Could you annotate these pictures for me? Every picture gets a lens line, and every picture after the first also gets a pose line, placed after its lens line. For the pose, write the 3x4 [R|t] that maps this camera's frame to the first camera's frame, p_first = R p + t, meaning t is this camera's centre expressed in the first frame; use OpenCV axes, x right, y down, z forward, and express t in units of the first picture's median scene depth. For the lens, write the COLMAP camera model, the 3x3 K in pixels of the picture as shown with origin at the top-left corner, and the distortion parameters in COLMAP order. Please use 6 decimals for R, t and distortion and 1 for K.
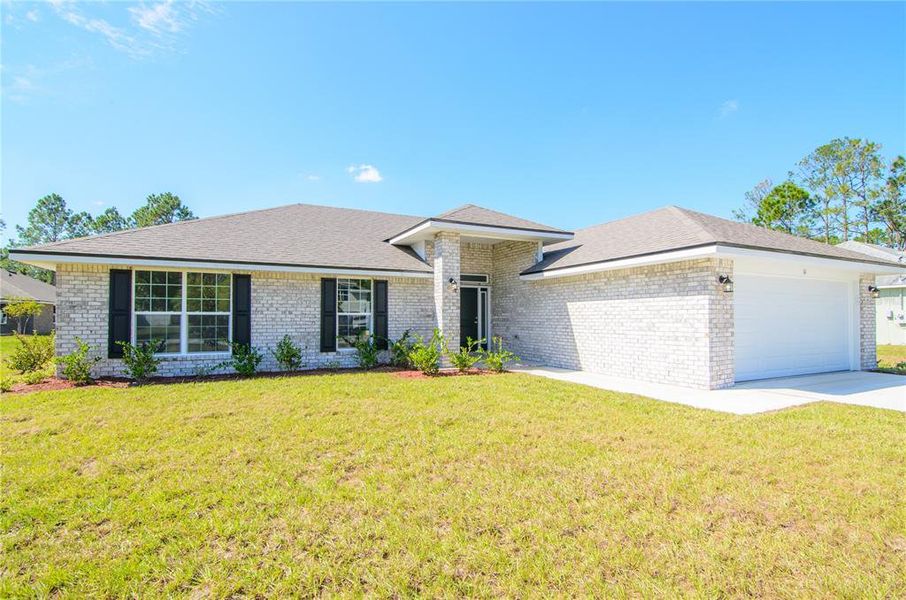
lens RADIAL K [[455.5, 0, 479.4], [0, 455.5, 323.1], [0, 0, 1]] dist [-0.023404, 0.001132]
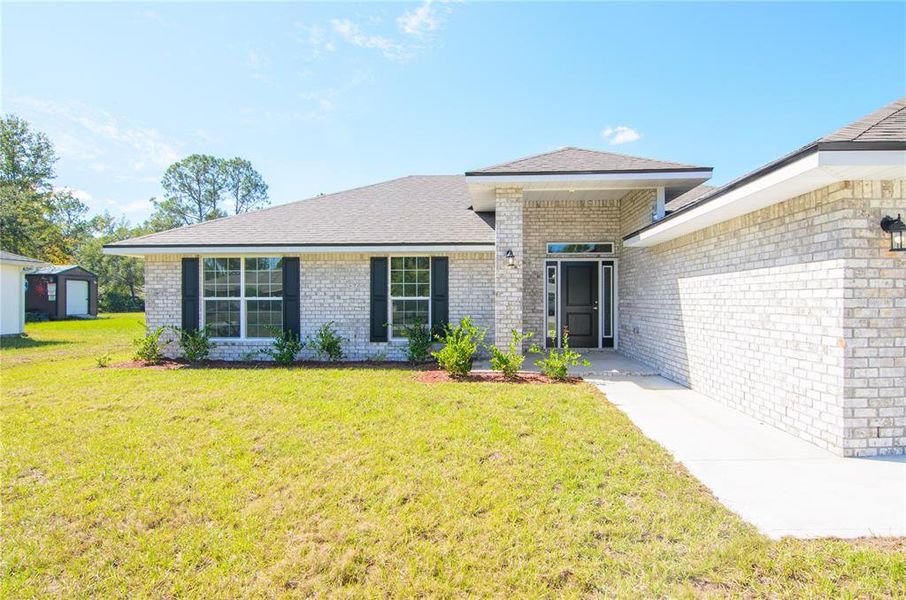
lens RADIAL K [[514.9, 0, 461.5], [0, 514.9, 302.3], [0, 0, 1]] dist [-0.021953, -0.009877]
pose [[0.858243, 0.000317, -0.513243, 0.331504], [-0.003305, 0.999982, -0.004910, -0.009079], [0.513233, 0.005911, 0.858229, 0.253726]]
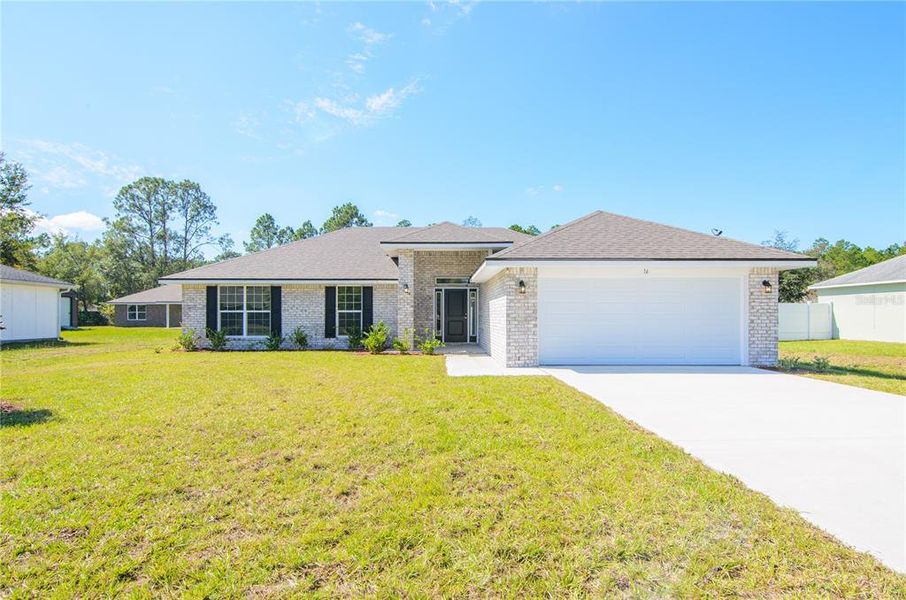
lens RADIAL K [[514.9, 0, 450.4], [0, 514.9, 317.3], [0, 0, 1]] dist [-0.021953, -0.009877]
pose [[0.900458, 0.000321, -0.434942, 0.772176], [-0.003609, 0.999971, -0.006735, 0.008933], [0.434927, 0.007634, 0.900433, -0.324588]]
